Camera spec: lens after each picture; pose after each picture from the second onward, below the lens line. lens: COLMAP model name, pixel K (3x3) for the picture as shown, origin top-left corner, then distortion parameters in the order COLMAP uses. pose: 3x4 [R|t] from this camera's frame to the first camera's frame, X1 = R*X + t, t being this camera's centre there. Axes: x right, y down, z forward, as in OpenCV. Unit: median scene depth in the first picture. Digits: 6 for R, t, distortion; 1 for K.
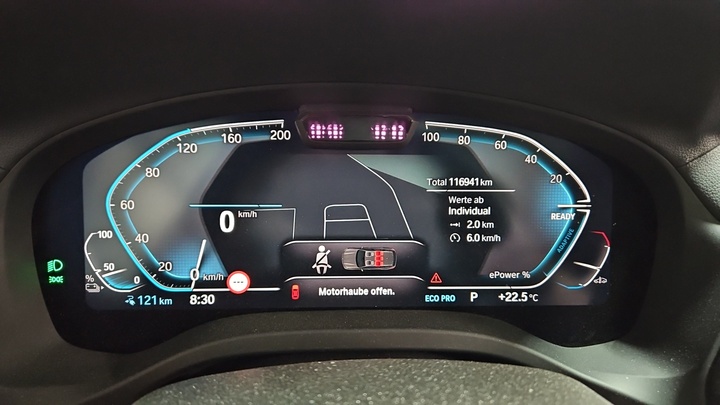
lens RADIAL K [[504.2, 0, 360.0], [0, 504.2, 202.5], [0, 0, 1]] dist [0.008246, 0.000531]
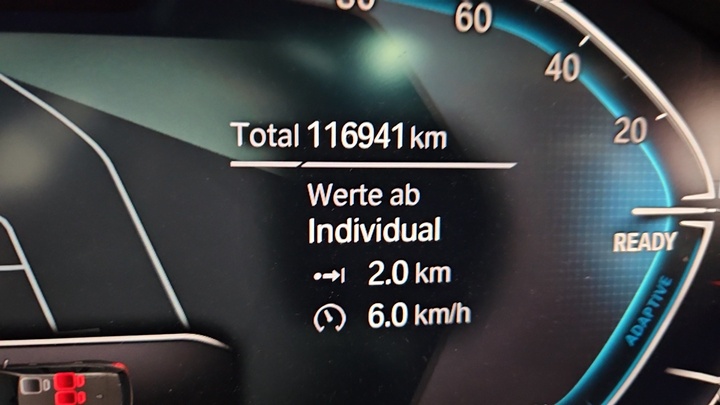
lens RADIAL K [[504.2, 0, 360.0], [0, 504.2, 202.5], [0, 0, 1]] dist [0.008246, 0.000531]
pose [[0.988934, -0.006413, 0.148216, 0.161431], [0.003792, 0.999832, 0.017957, -0.006045], [-0.148306, -0.017196, 0.988792, 0.694346]]
